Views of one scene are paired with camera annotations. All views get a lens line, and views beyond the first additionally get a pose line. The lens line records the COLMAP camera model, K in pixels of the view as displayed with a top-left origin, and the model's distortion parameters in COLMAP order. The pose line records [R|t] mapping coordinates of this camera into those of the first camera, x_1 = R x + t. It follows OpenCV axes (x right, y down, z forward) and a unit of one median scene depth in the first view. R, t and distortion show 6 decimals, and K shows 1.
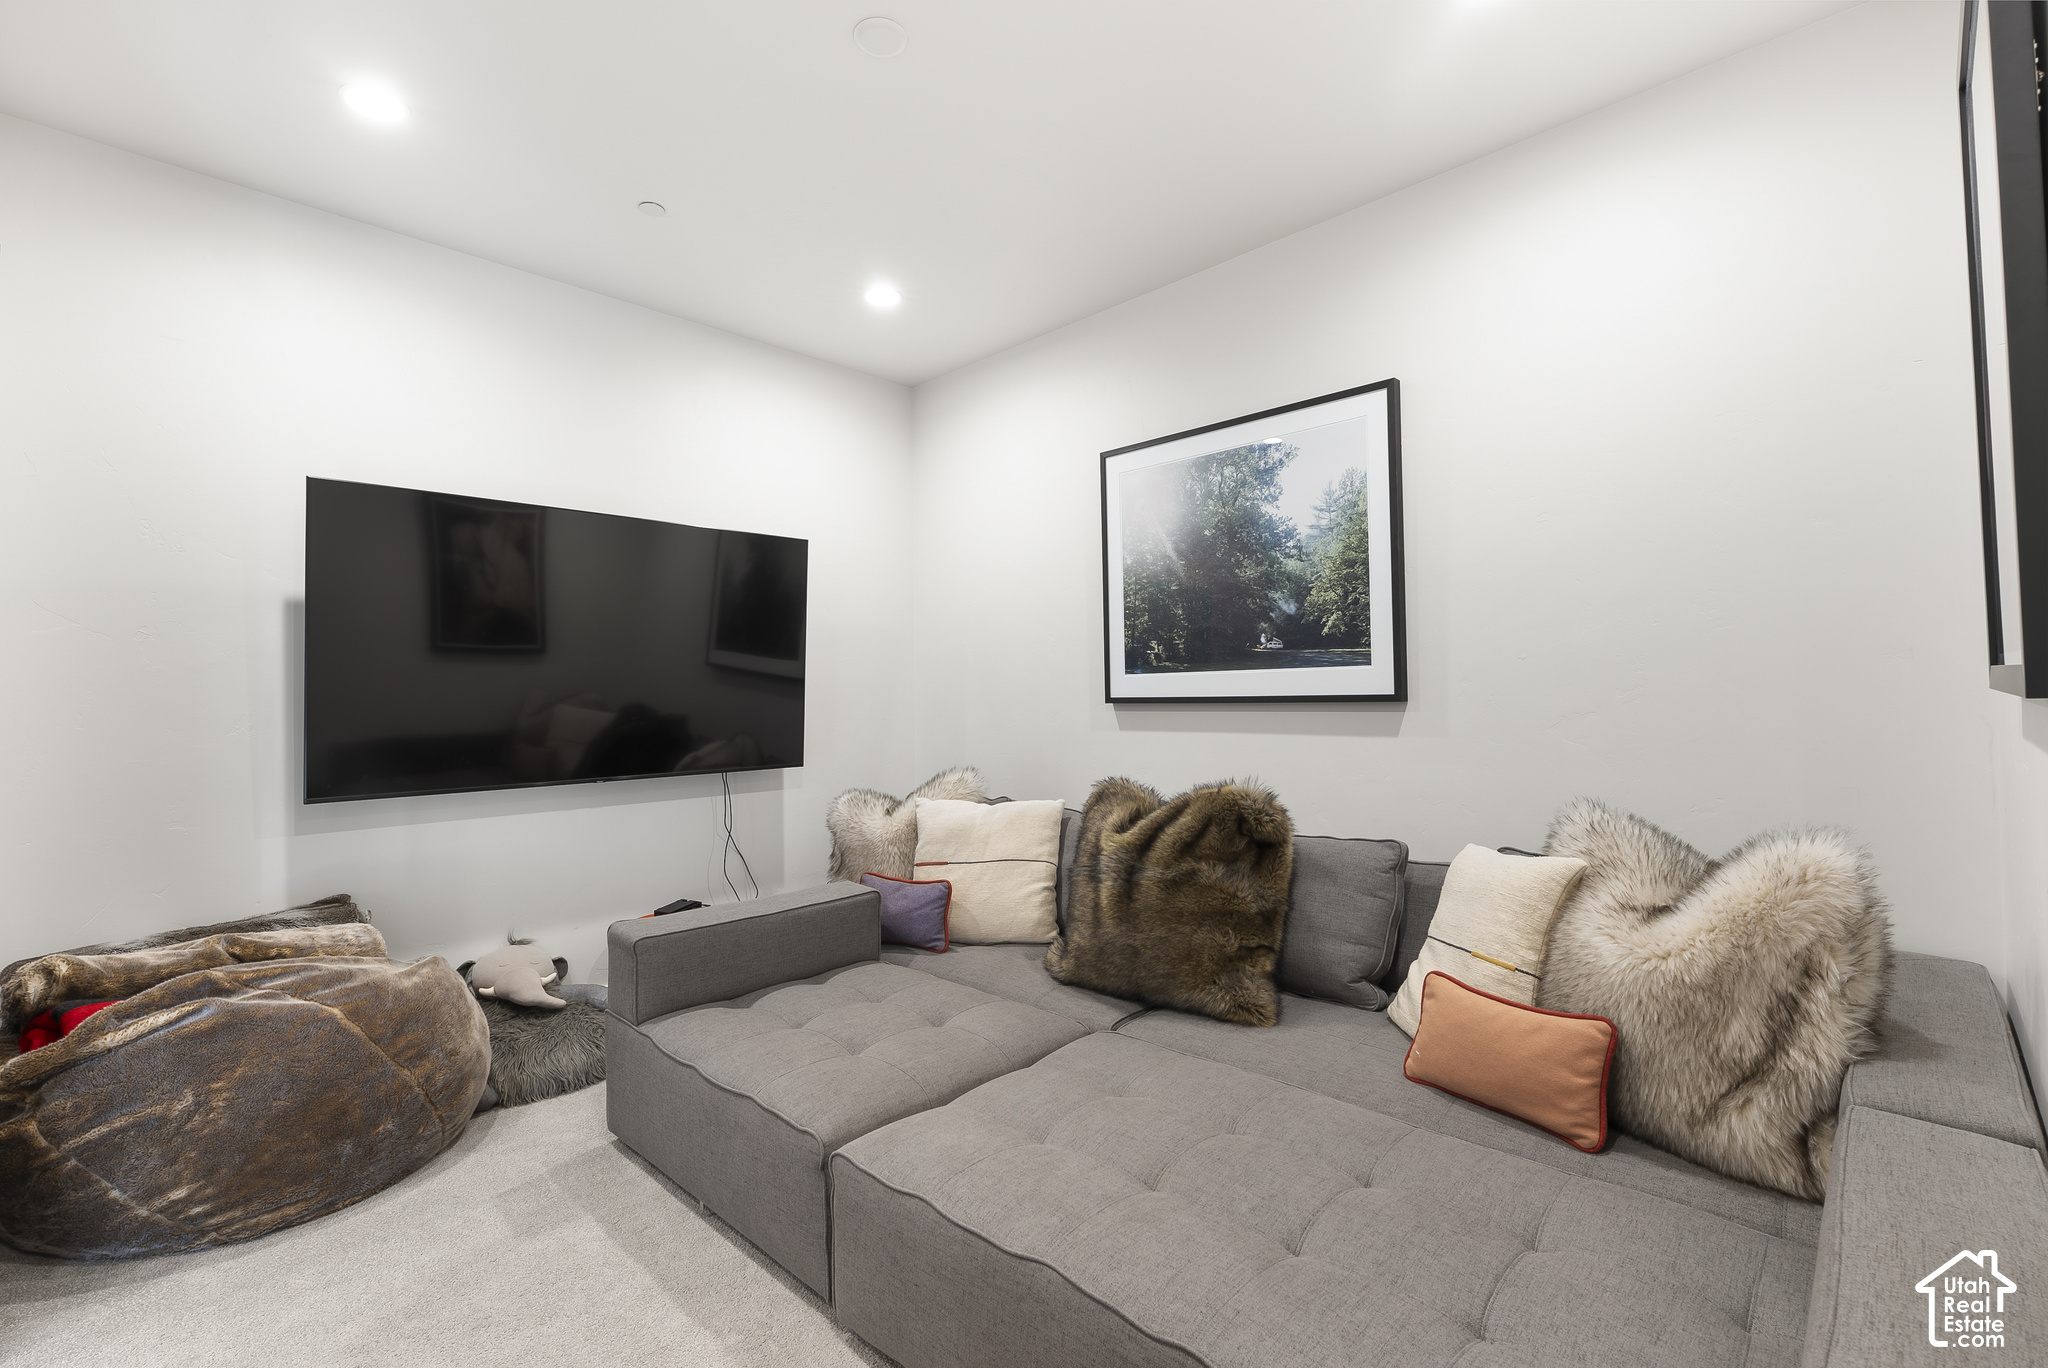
lens RADIAL K [[933.8, 0, 1037.7], [0, 933.8, 670.2], [0, 0, 1]] dist [0.000965, 0.000283]
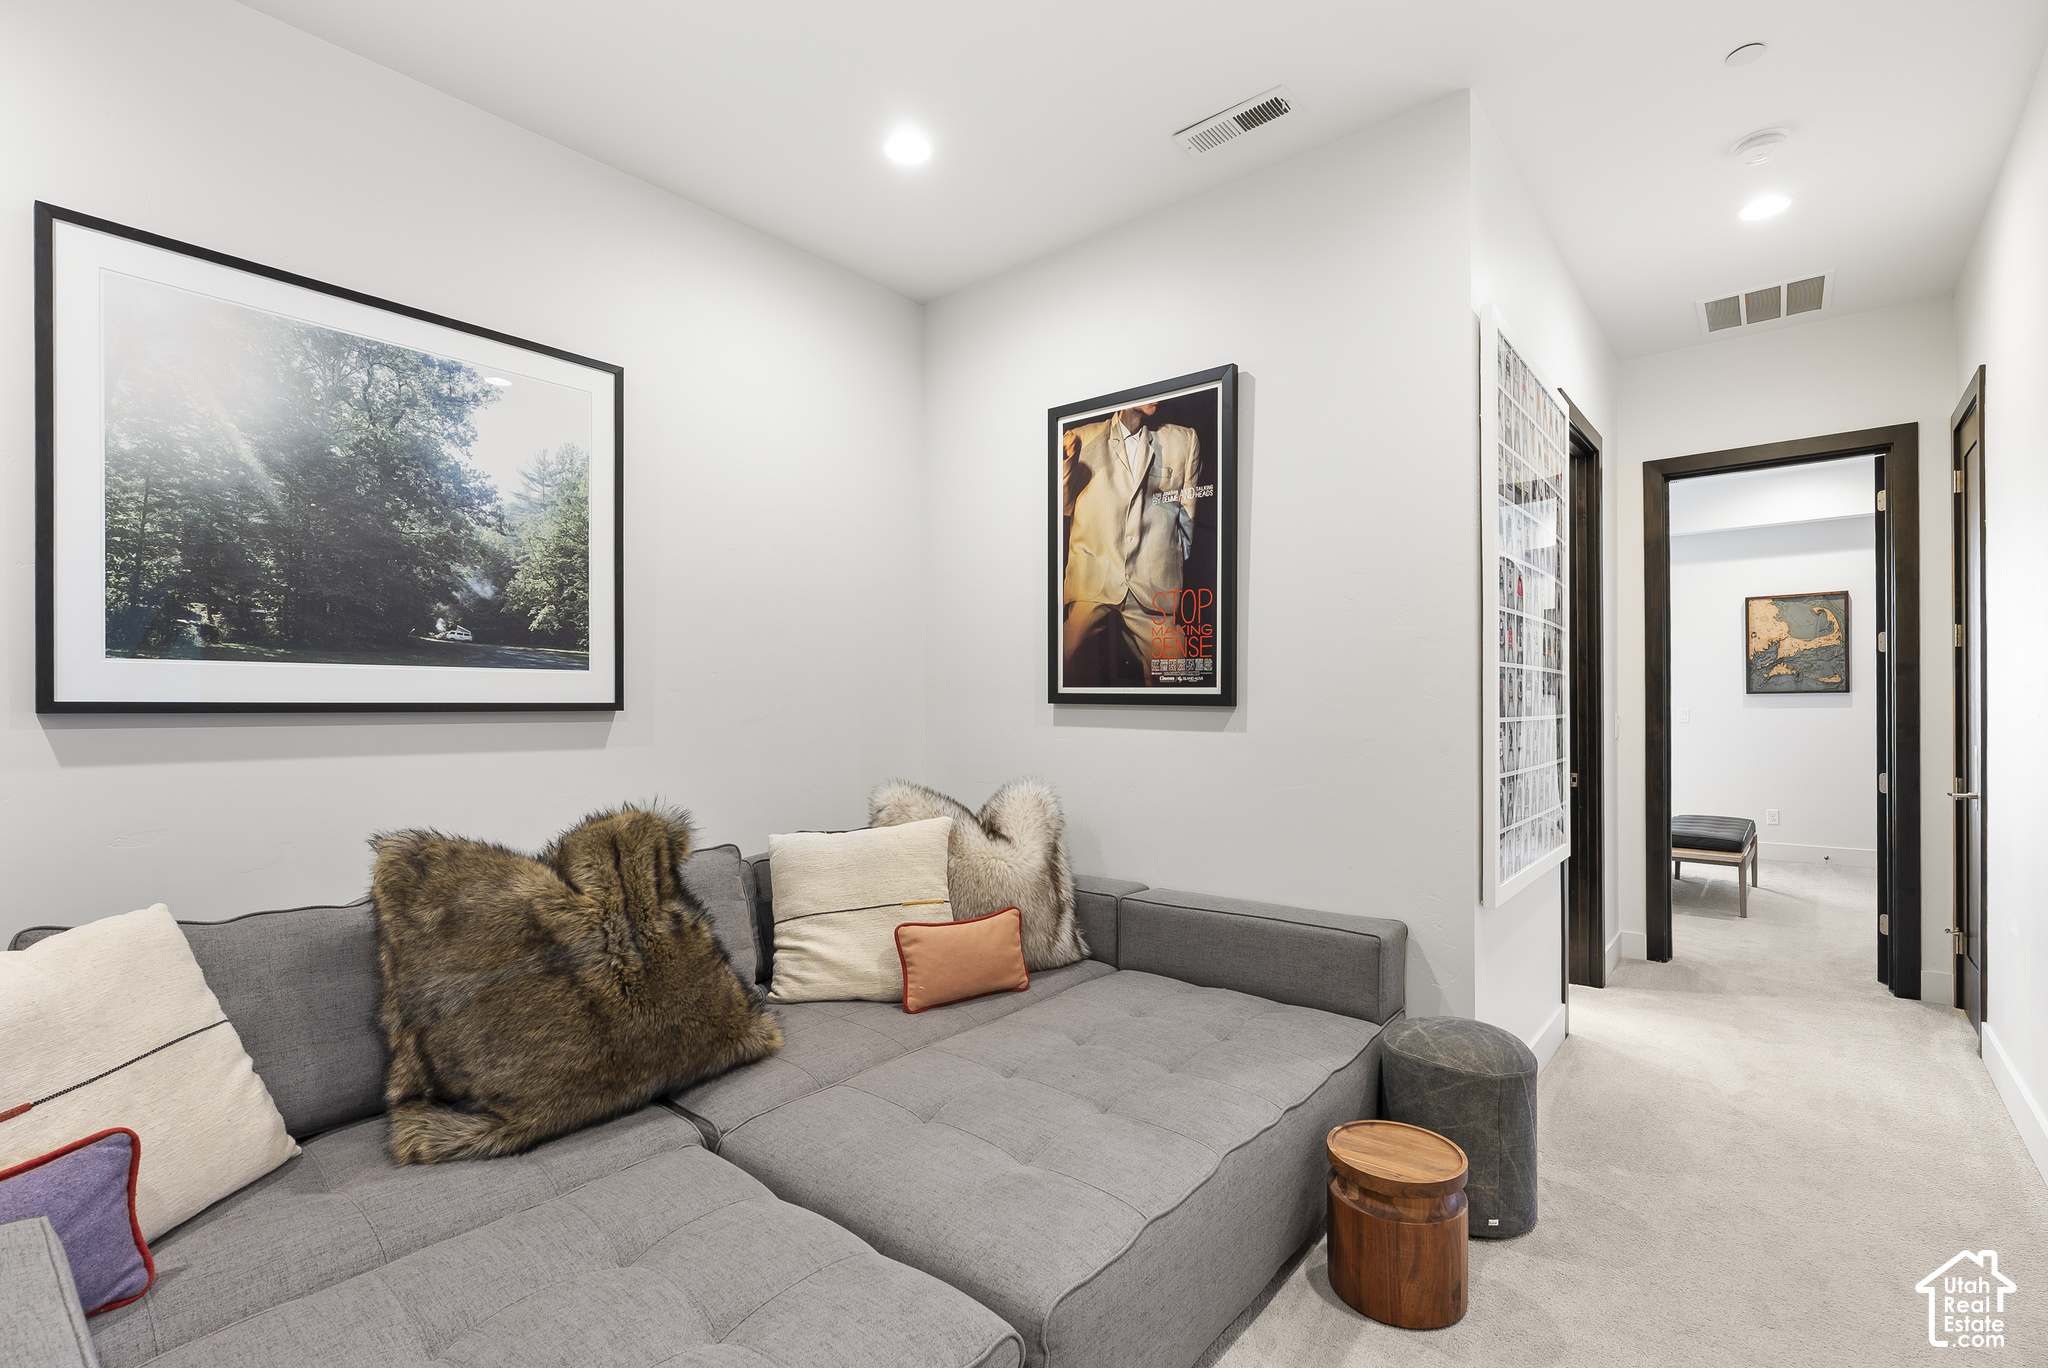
lens RADIAL K [[933.8, 0, 1022.3], [0, 933.8, 698.1], [0, 0, 1]] dist [0.000965, 0.000283]
pose [[-0.084726, 0.013339, 0.996315, -0.542933], [-0.034538, 0.999270, -0.016315, 0.020611], [-0.995806, -0.035793, -0.084204, 0.613636]]
